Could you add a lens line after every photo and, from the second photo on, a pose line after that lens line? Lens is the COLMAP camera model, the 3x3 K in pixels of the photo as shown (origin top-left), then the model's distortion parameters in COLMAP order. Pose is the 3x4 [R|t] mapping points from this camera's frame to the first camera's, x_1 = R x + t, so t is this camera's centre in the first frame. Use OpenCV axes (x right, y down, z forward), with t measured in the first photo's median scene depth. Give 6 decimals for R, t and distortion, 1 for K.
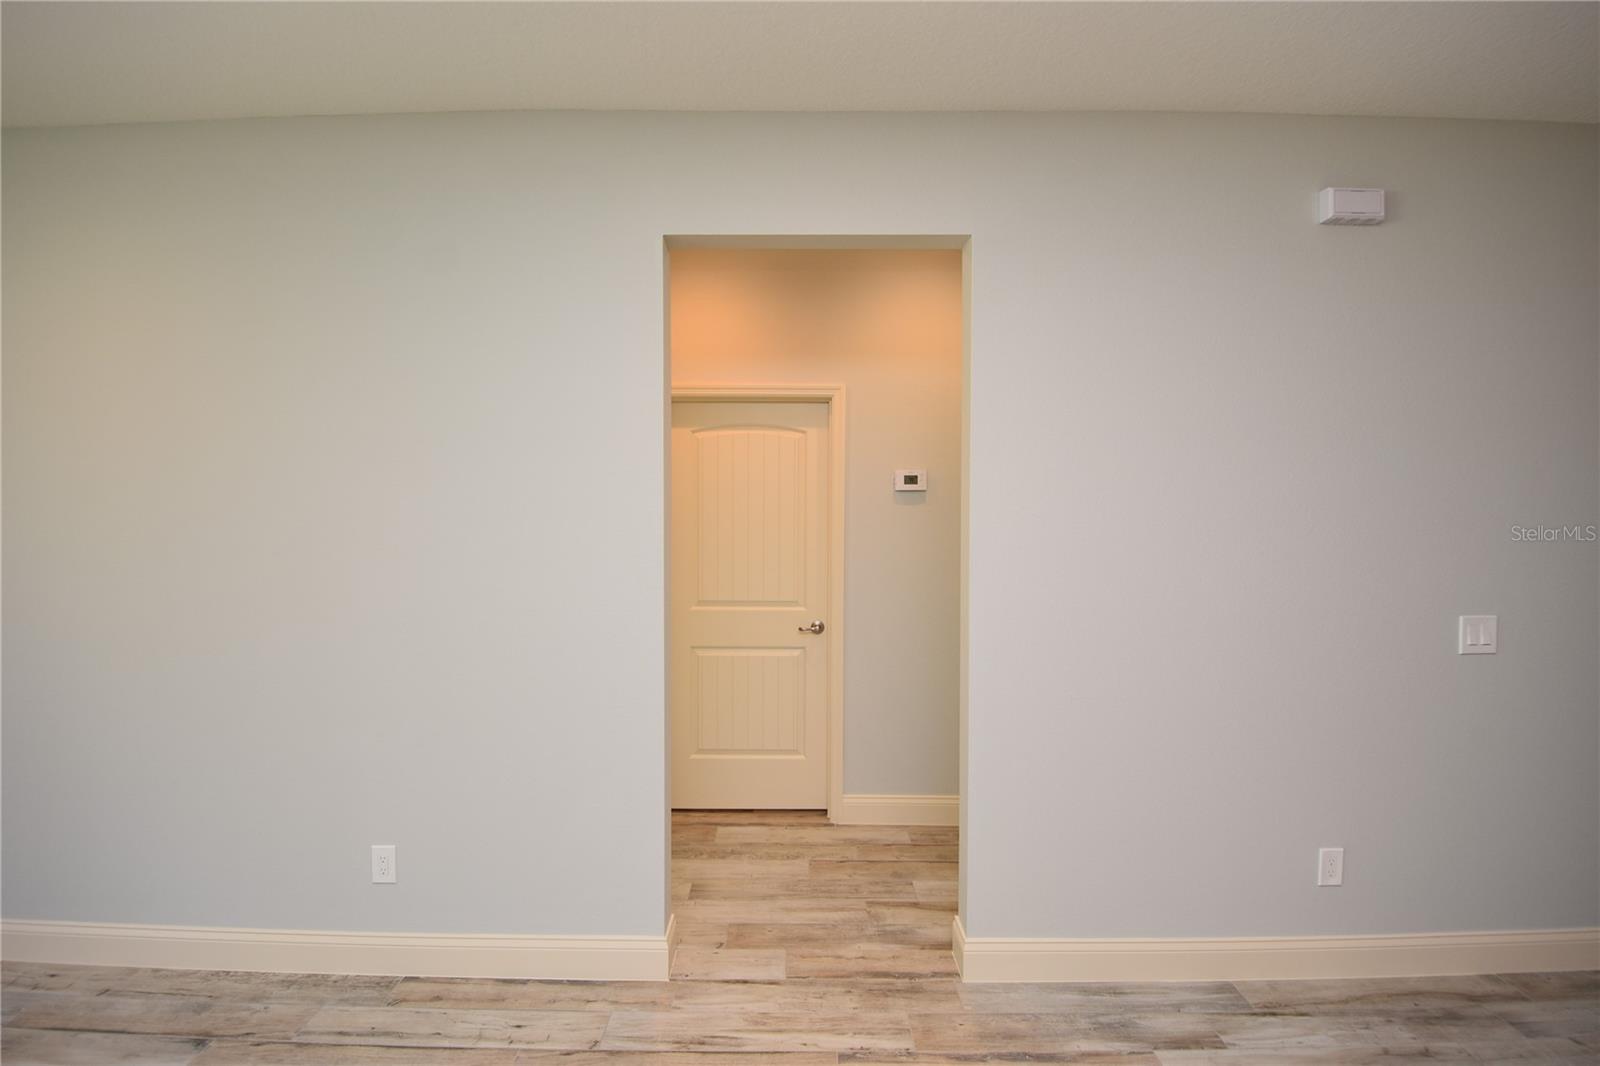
lens RADIAL K [[702.4, 0, 795.1], [0, 702.4, 512.3], [0, 0, 1]] dist [0.009452, -0.020225]
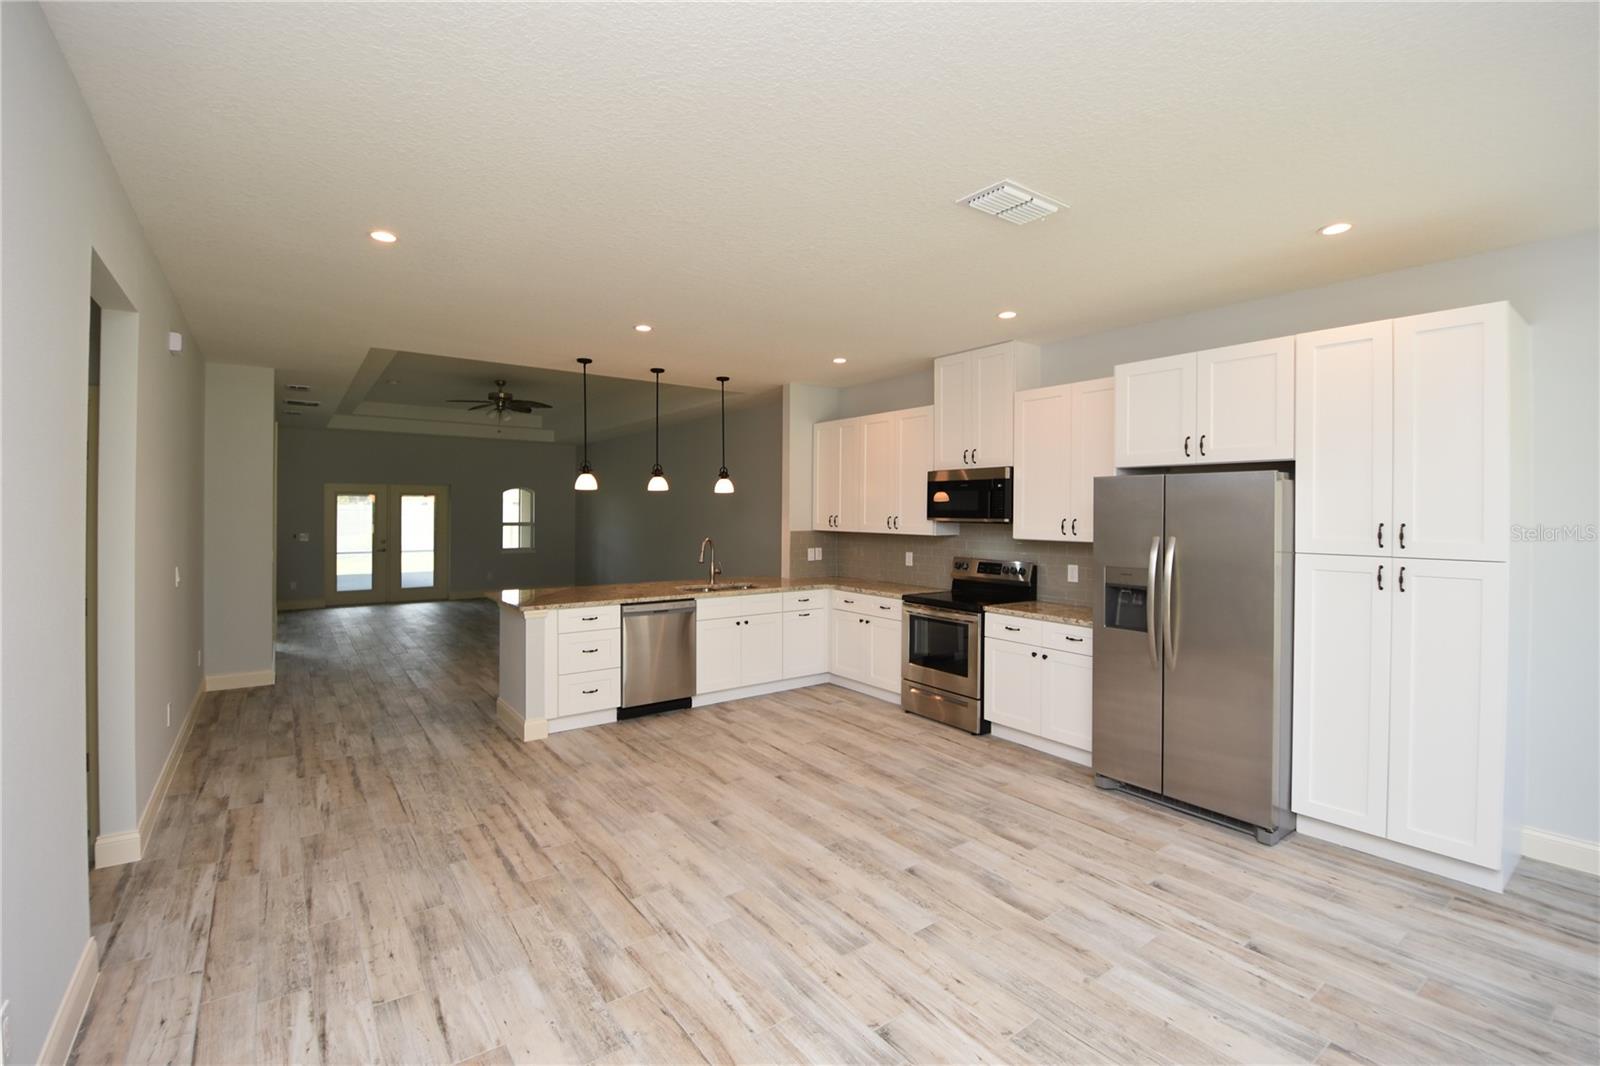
lens RADIAL K [[702.4, 0, 795.1], [0, 702.4, 512.3], [0, 0, 1]] dist [0.009452, -0.020225]
pose [[-0.592822, -0.006279, 0.805309, -1.686266], [-0.004171, 0.999980, 0.004726, -0.019143], [-0.805323, -0.000557, -0.592836, 0.818685]]
